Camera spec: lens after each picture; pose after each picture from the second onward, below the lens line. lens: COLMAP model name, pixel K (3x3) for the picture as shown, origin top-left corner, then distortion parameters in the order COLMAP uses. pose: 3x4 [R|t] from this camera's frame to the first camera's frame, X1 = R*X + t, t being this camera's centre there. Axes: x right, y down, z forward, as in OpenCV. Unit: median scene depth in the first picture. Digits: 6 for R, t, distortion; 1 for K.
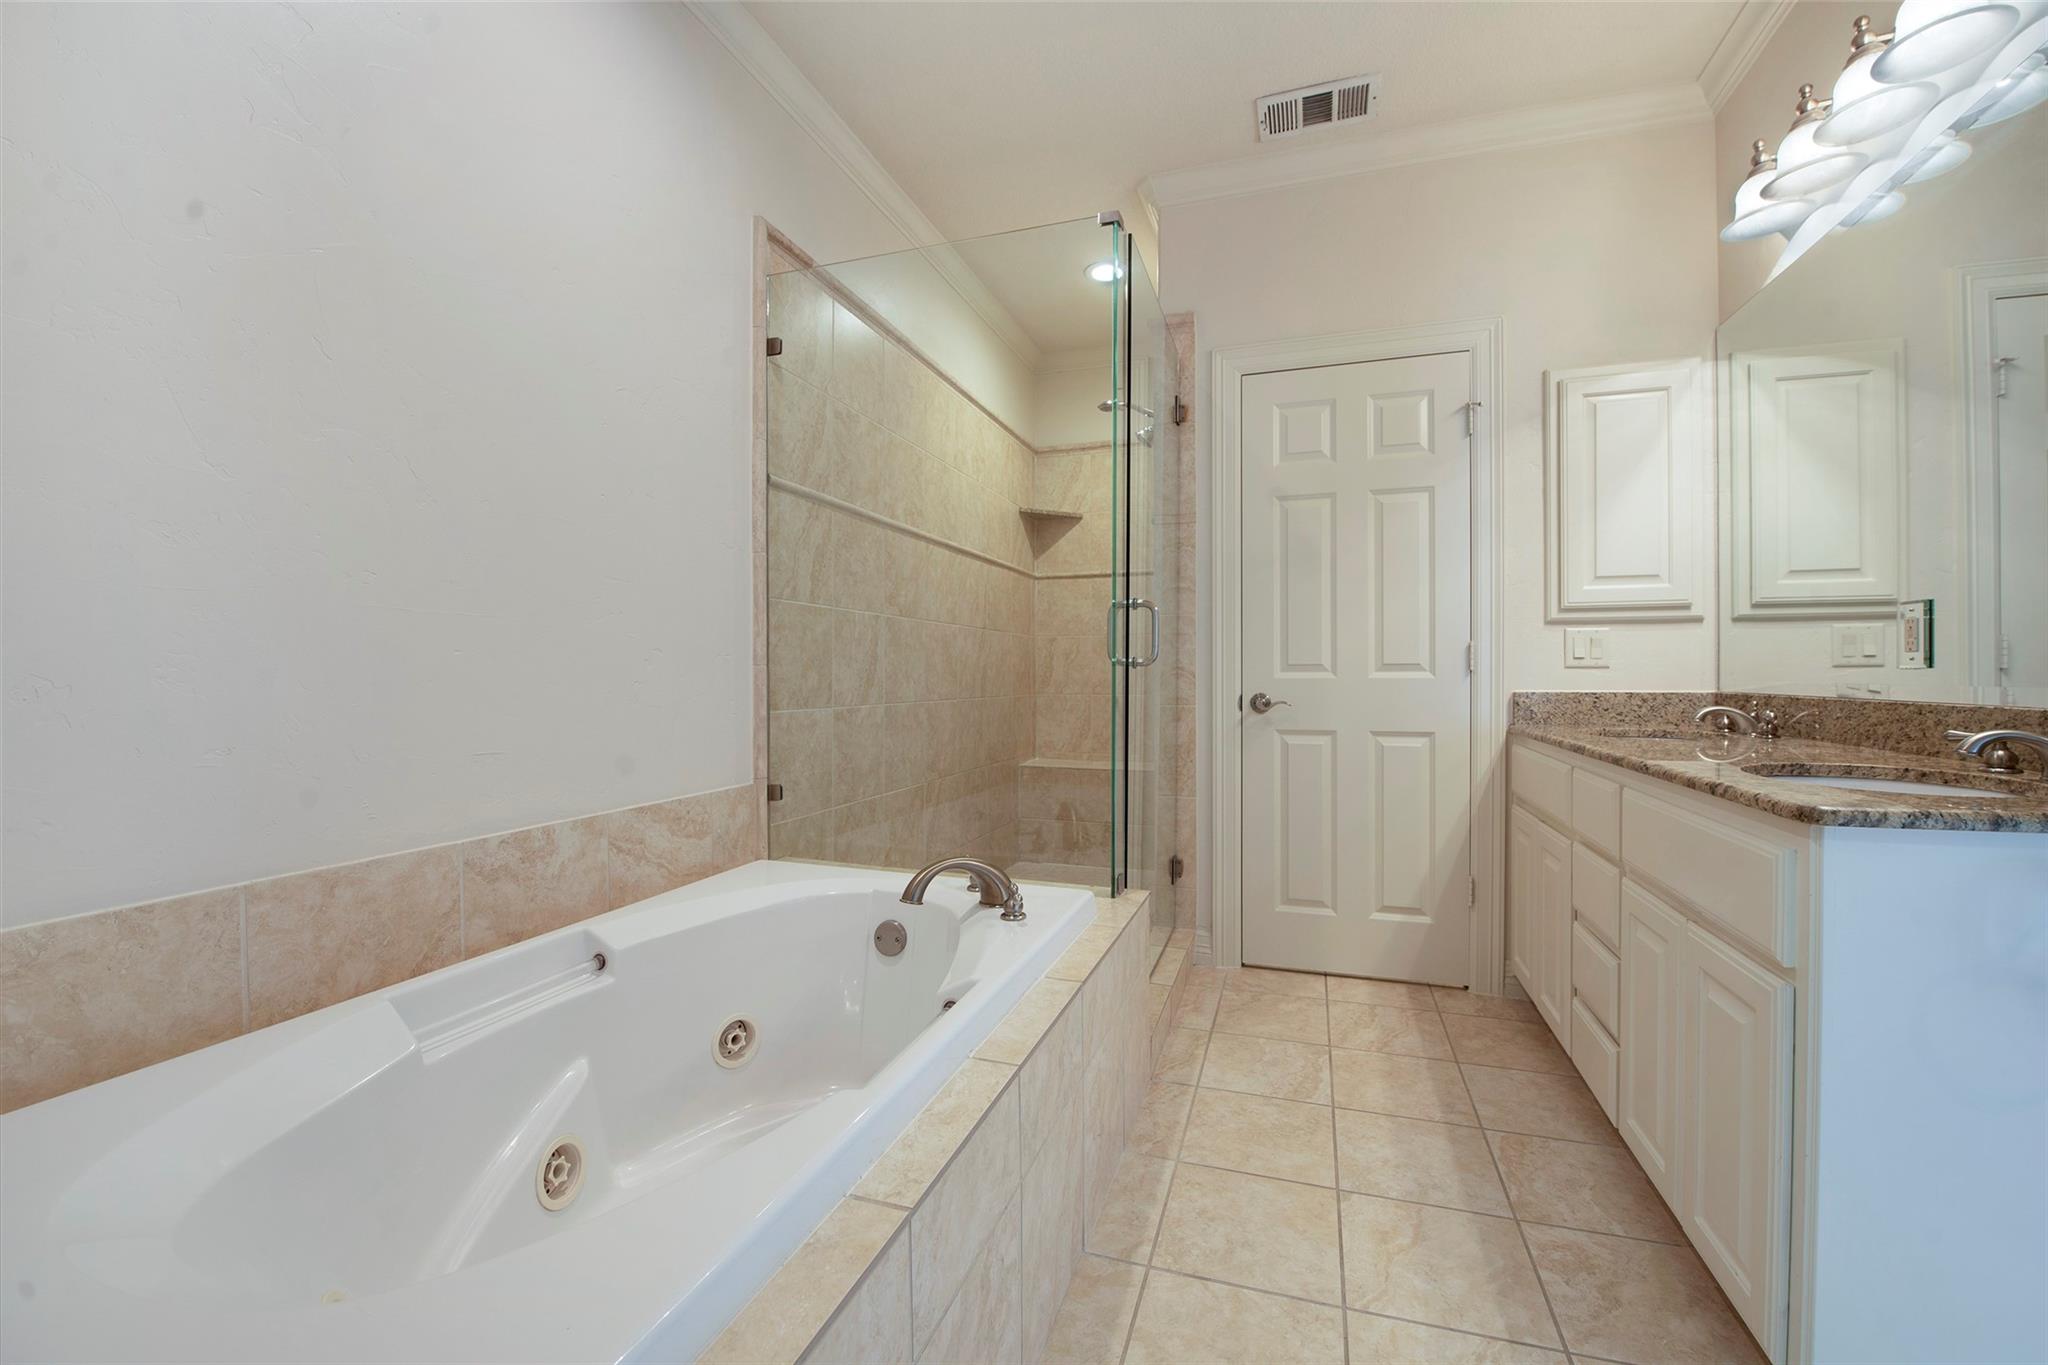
lens RADIAL K [[824.7, 0, 1035.1], [0, 824.7, 690.2], [0, 0, 1]] dist [-0.017441, -0.002377]
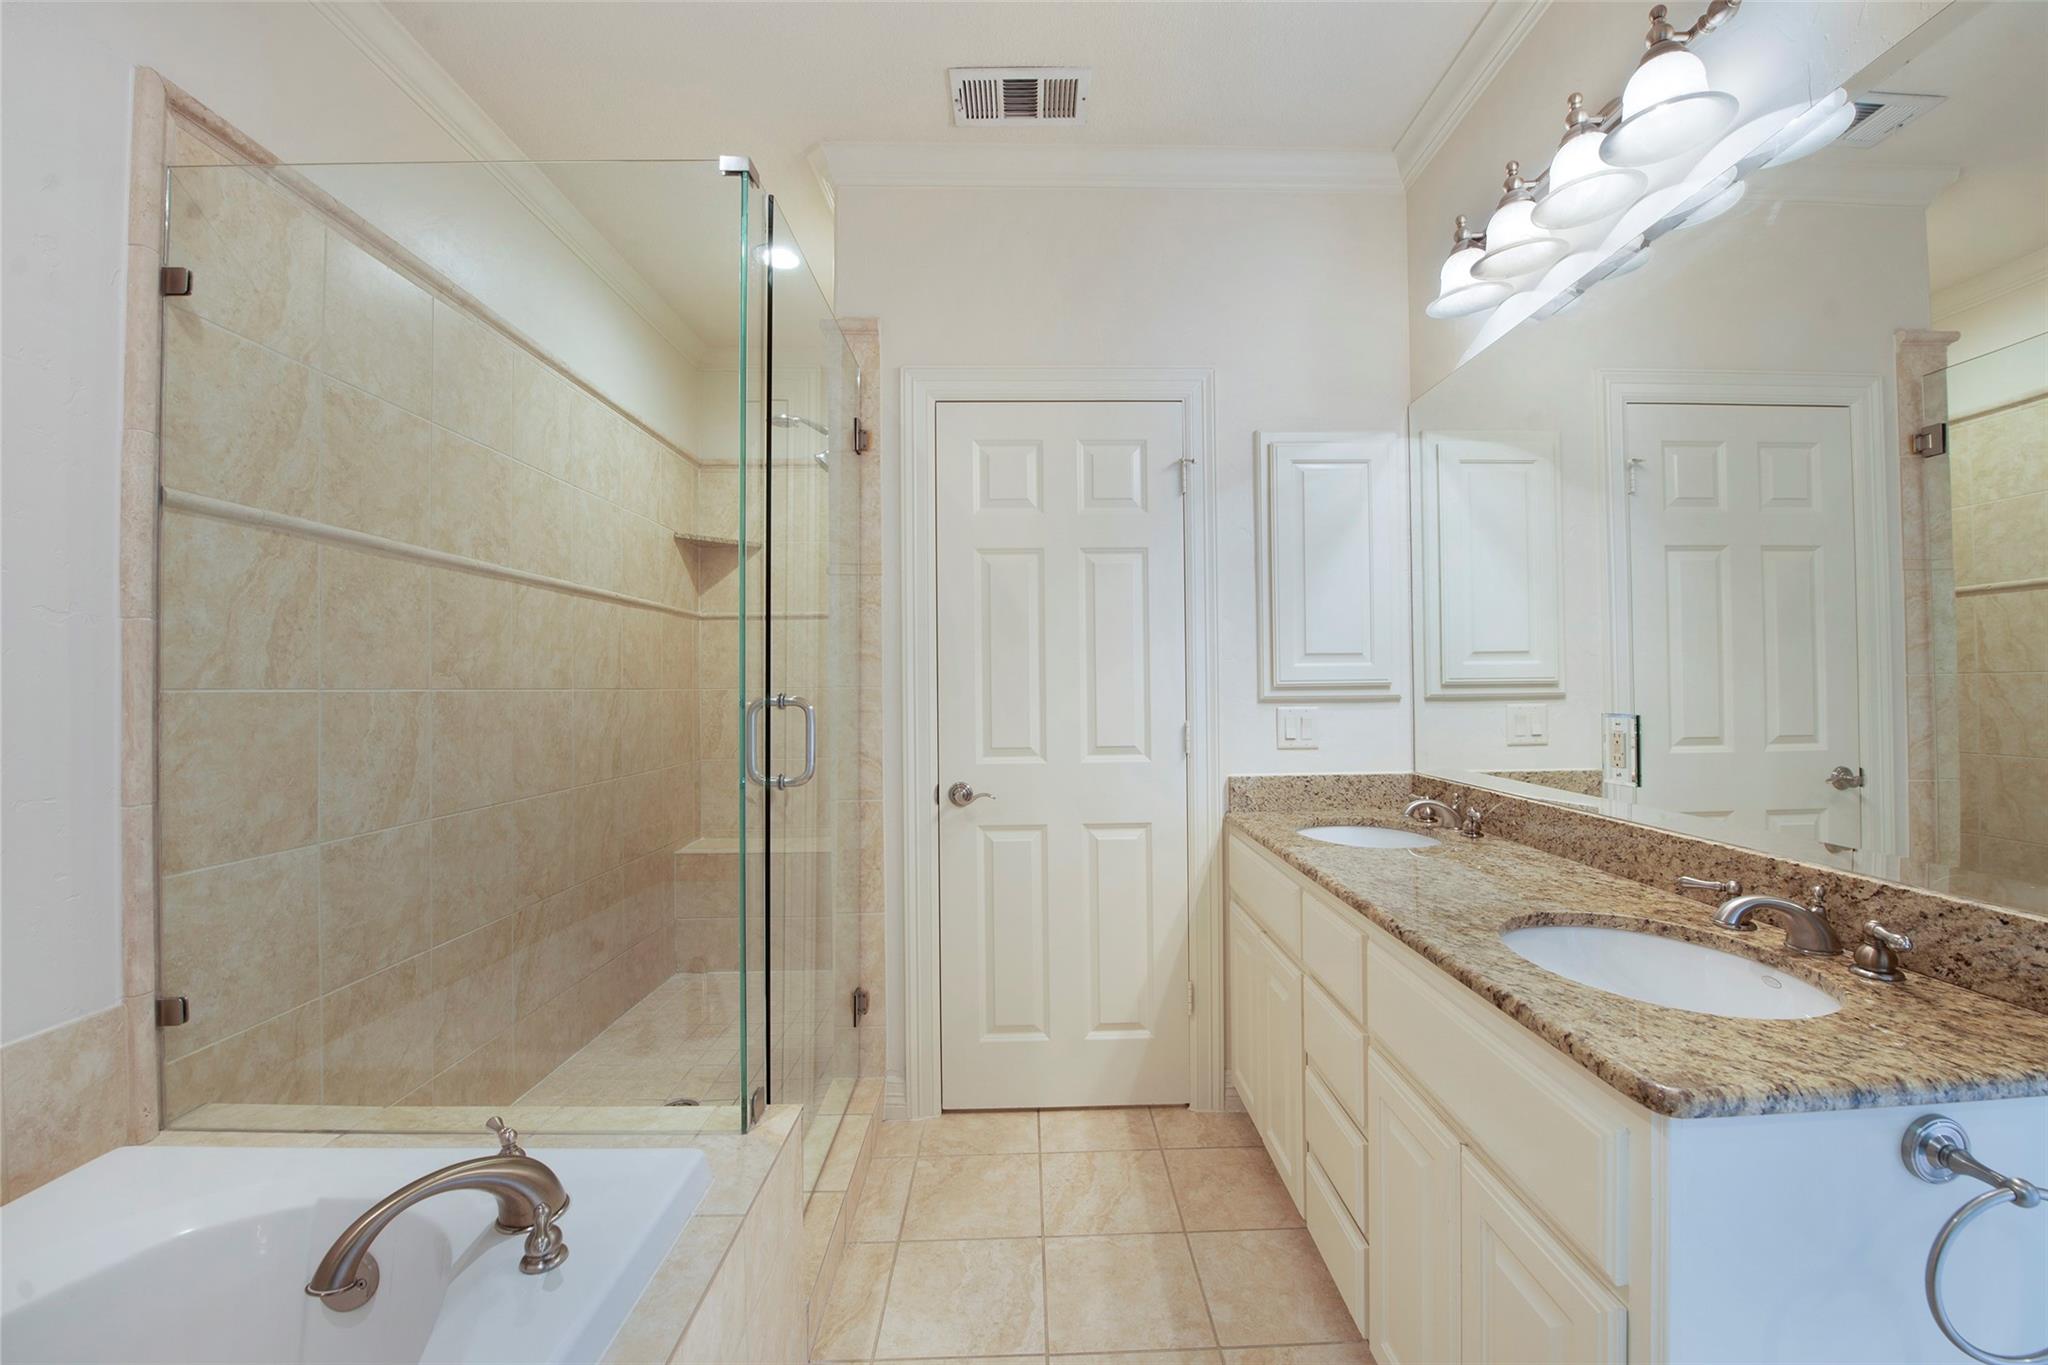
lens RADIAL K [[824.7, 0, 1036.5], [0, 824.7, 676.7], [0, 0, 1]] dist [-0.017441, -0.002377]
pose [[0.944269, -0.000600, 0.329174, 0.084203], [0.009606, 0.999623, -0.025733, -0.094537], [-0.329035, 0.027461, 0.943919, 0.215701]]
